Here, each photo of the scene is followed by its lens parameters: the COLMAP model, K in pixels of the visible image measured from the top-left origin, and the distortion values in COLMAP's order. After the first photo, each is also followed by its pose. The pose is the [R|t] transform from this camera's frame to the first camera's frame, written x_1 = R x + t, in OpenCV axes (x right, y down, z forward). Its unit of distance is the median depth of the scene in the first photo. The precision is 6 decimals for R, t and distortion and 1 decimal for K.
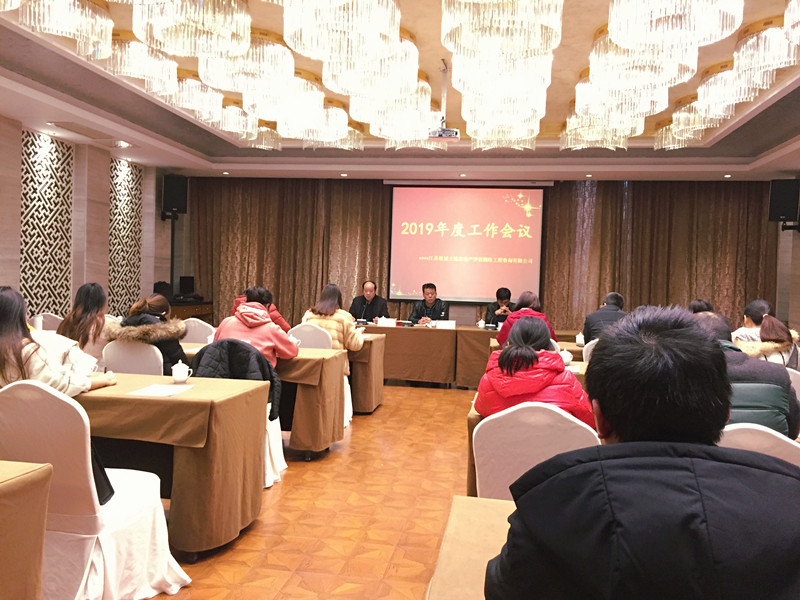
lens RADIAL K [[684.1, 0, 400.0], [0, 684.1, 302.4], [0, 0, 1]] dist [0.081642, -0.096476]
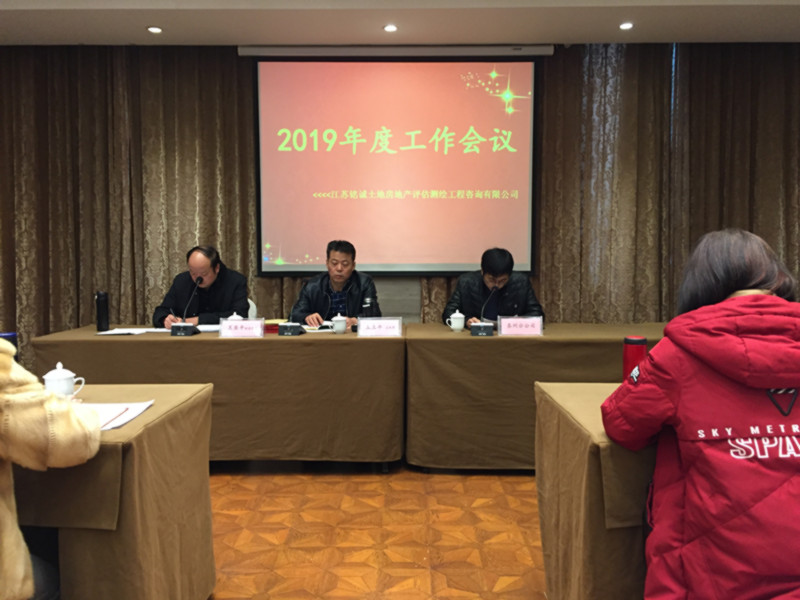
lens RADIAL K [[681.4, 0, 400.5], [0, 681.4, 304.8], [0, 0, 1]] dist [0.080346, -0.112460]
pose [[0.988829, -0.045668, 0.141885, 0.015771], [0.038660, 0.997911, 0.051762, -0.003165], [-0.143952, -0.045699, 0.988529, 0.462494]]
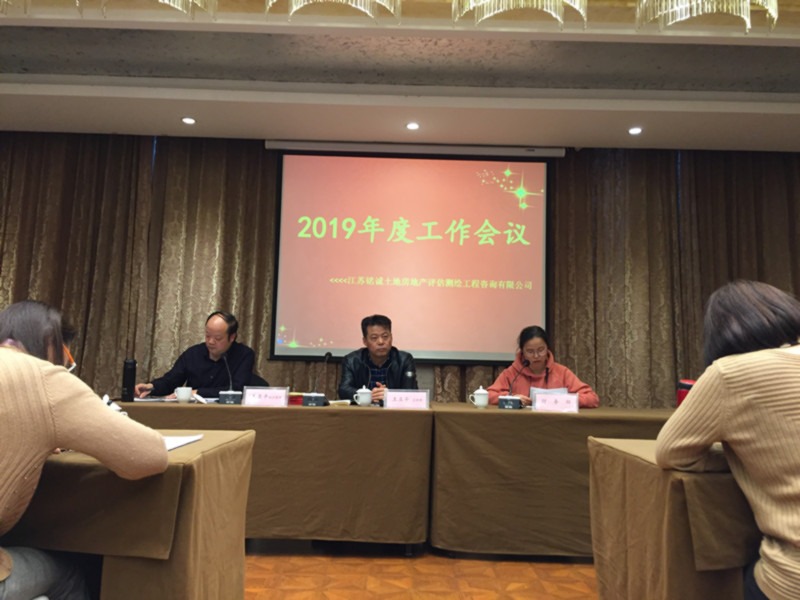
lens RADIAL K [[684.1, 0, 400.0], [0, 684.1, 302.4], [0, 0, 1]] dist [0.081642, -0.096476]
pose [[0.987305, 0.006260, 0.158712, -0.004182], [0.012196, 0.993286, -0.115044, 0.017393], [-0.158367, 0.115519, 0.980600, 0.466364]]
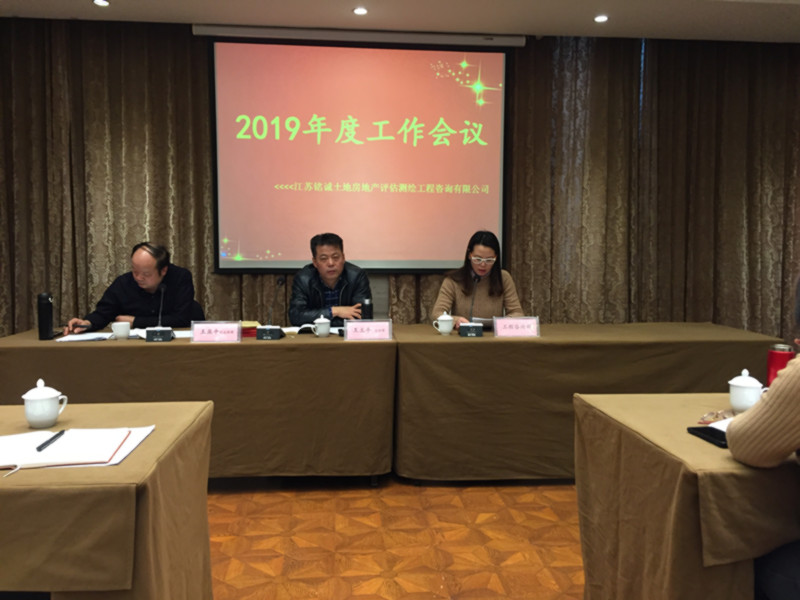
lens RADIAL K [[681.4, 0, 400.5], [0, 681.4, 304.8], [0, 0, 1]] dist [0.080346, -0.112460]
pose [[0.969642, -0.049400, 0.239489, -0.008228], [0.035190, 0.997377, 0.063254, -0.006071], [-0.241985, -0.052906, 0.968836, 0.492037]]
